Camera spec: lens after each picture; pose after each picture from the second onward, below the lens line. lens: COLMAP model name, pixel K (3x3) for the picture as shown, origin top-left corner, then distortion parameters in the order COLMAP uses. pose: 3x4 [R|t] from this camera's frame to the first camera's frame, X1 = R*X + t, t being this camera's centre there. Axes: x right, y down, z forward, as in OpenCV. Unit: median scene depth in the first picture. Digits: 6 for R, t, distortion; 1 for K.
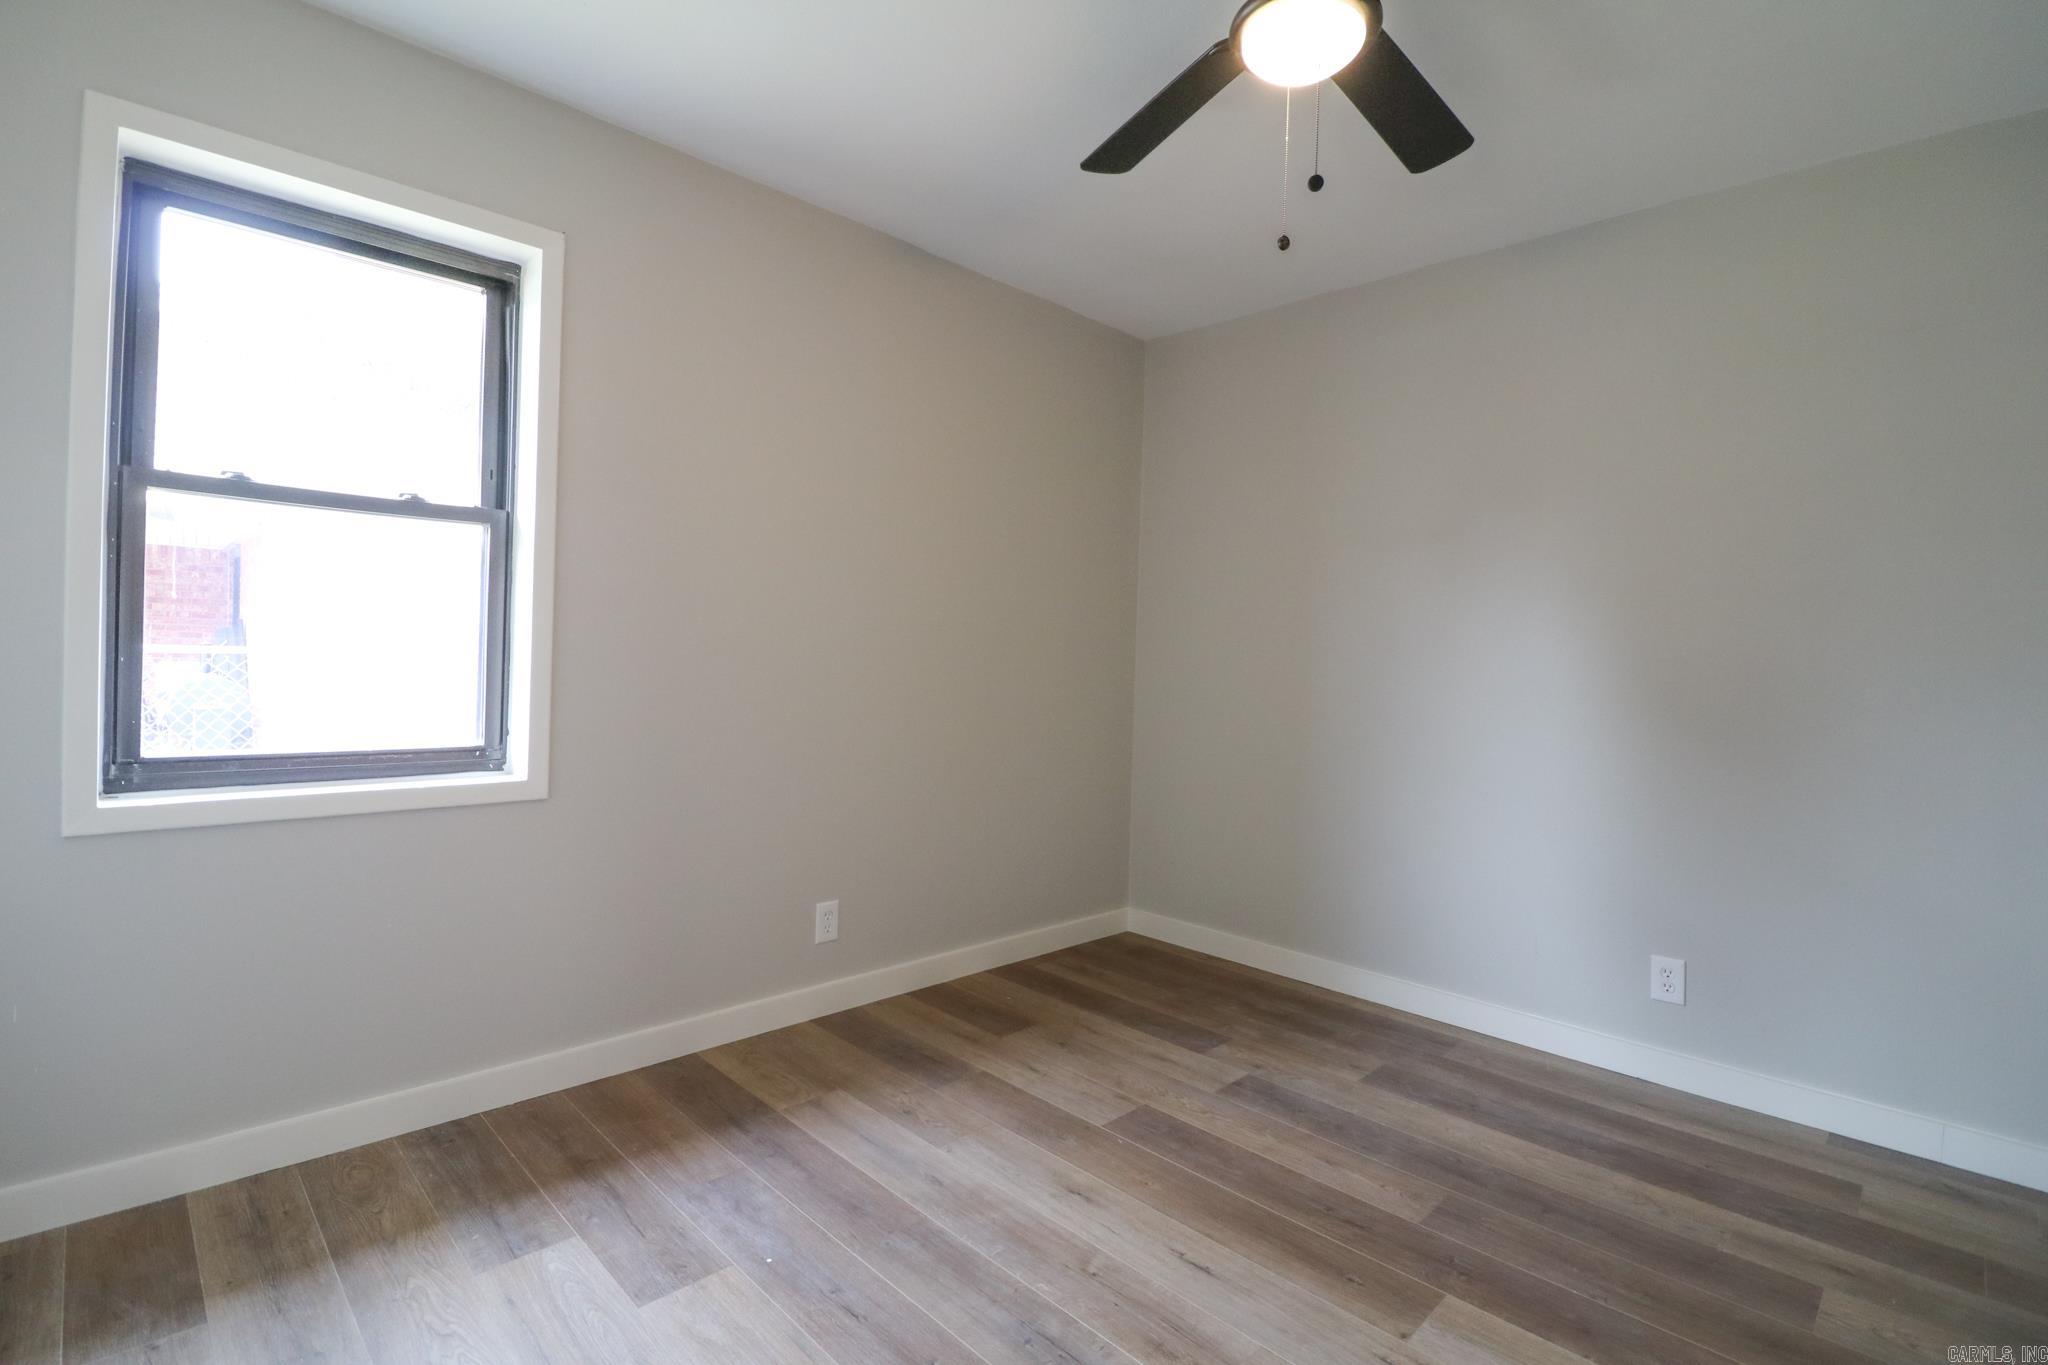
lens RADIAL K [[934.0, 0, 1017.0], [0, 934.0, 667.1], [0, 0, 1]] dist [0.015006, -0.014013]
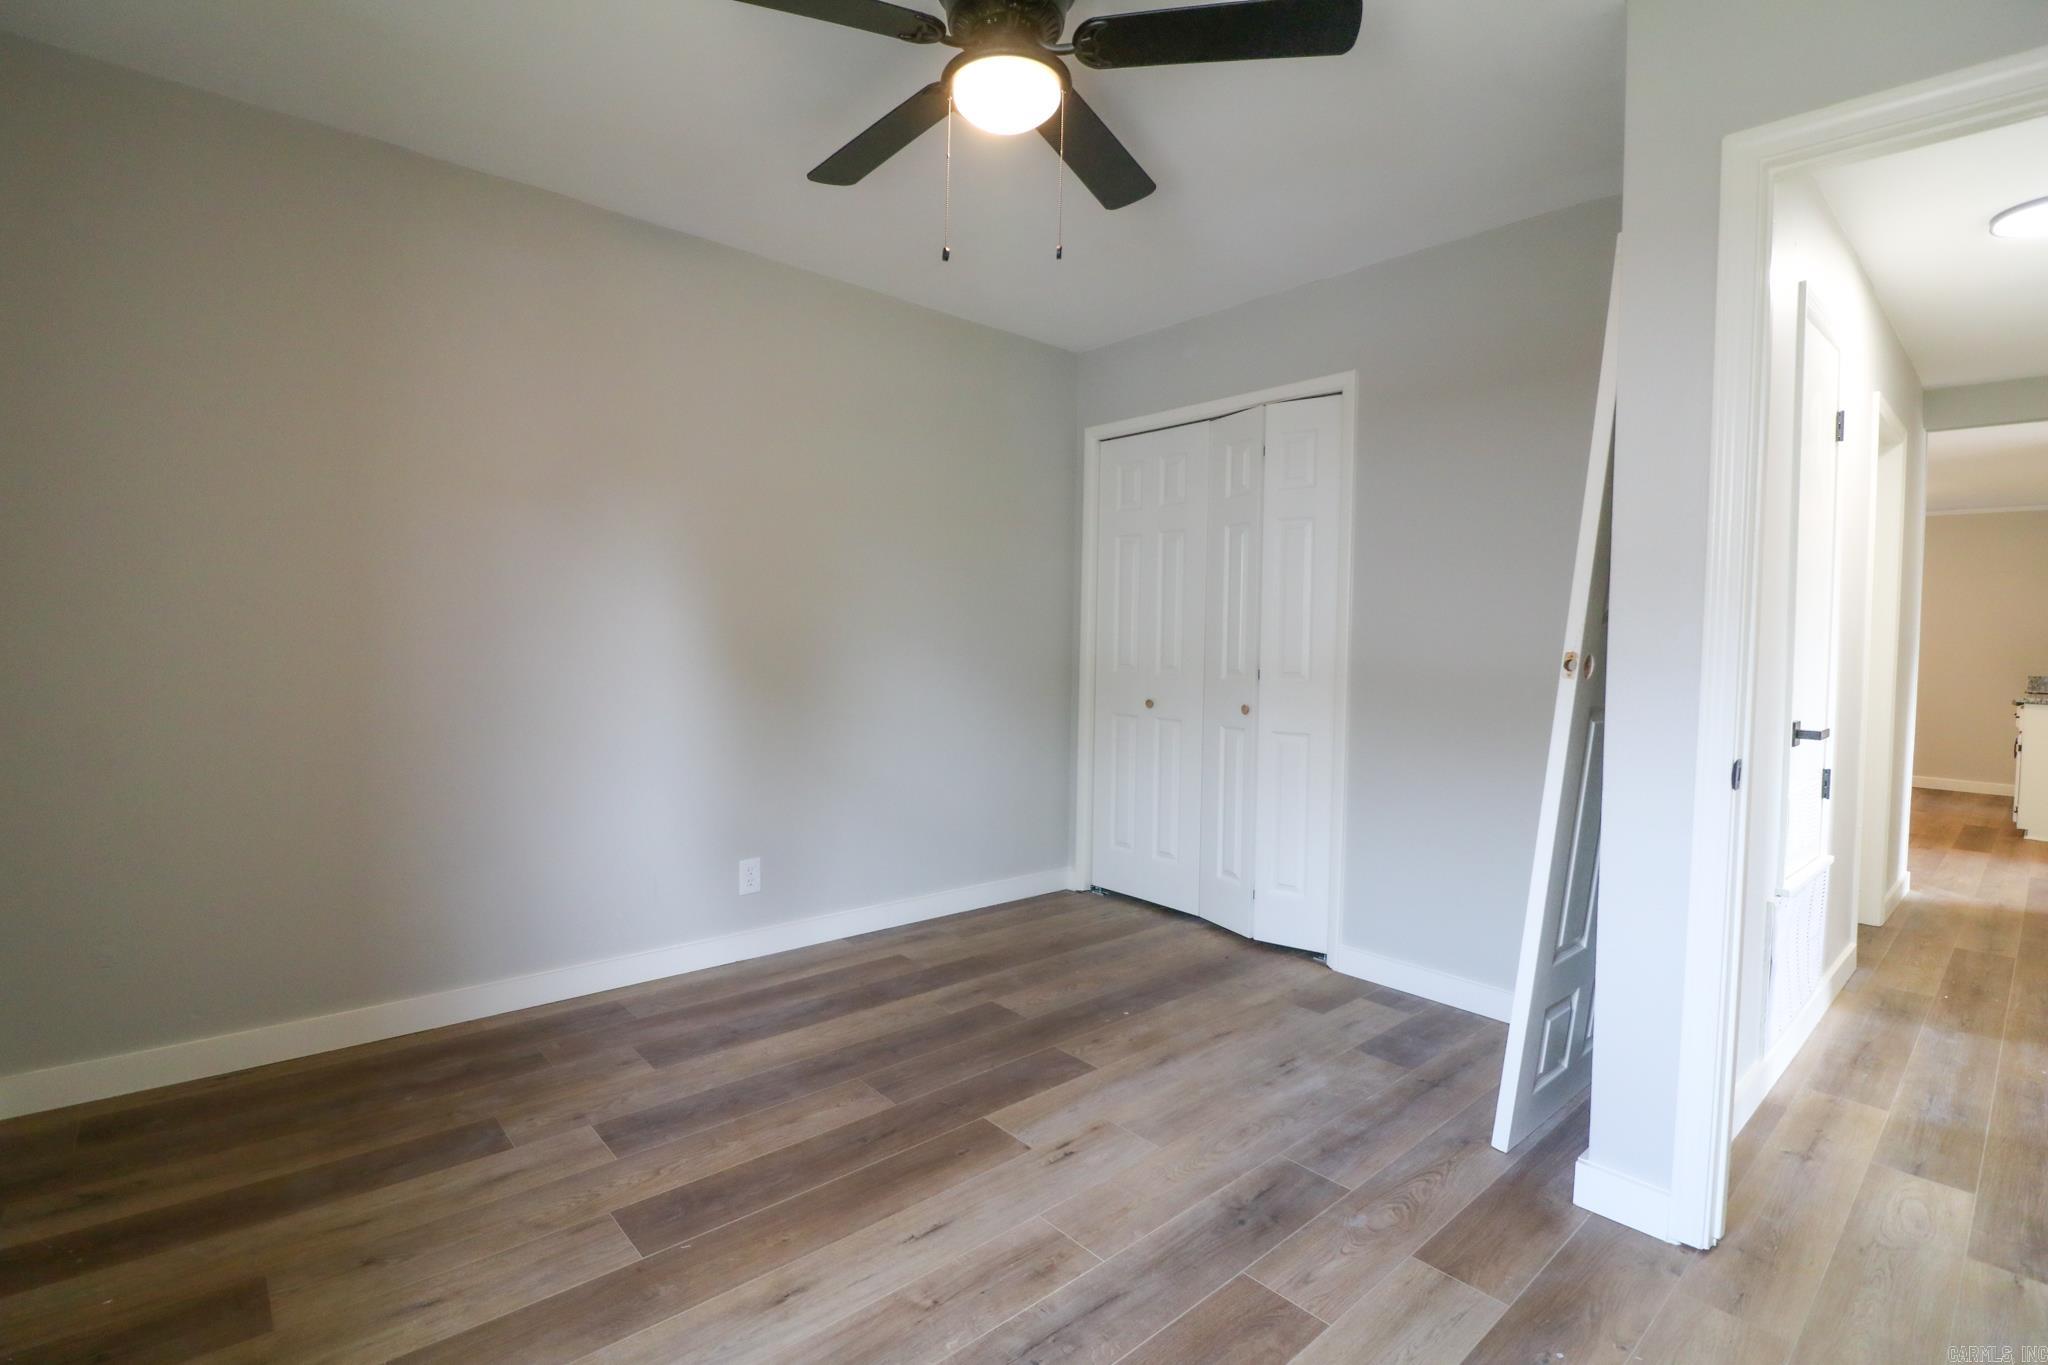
lens RADIAL K [[934.0, 0, 1017.0], [0, 934.0, 667.1], [0, 0, 1]] dist [0.015006, -0.014013]
pose [[0.067357, -0.057936, 0.996045, -0.590465], [-0.016698, 0.998107, 0.059185, -0.033323], [-0.997589, -0.020619, 0.066263, 0.631324]]
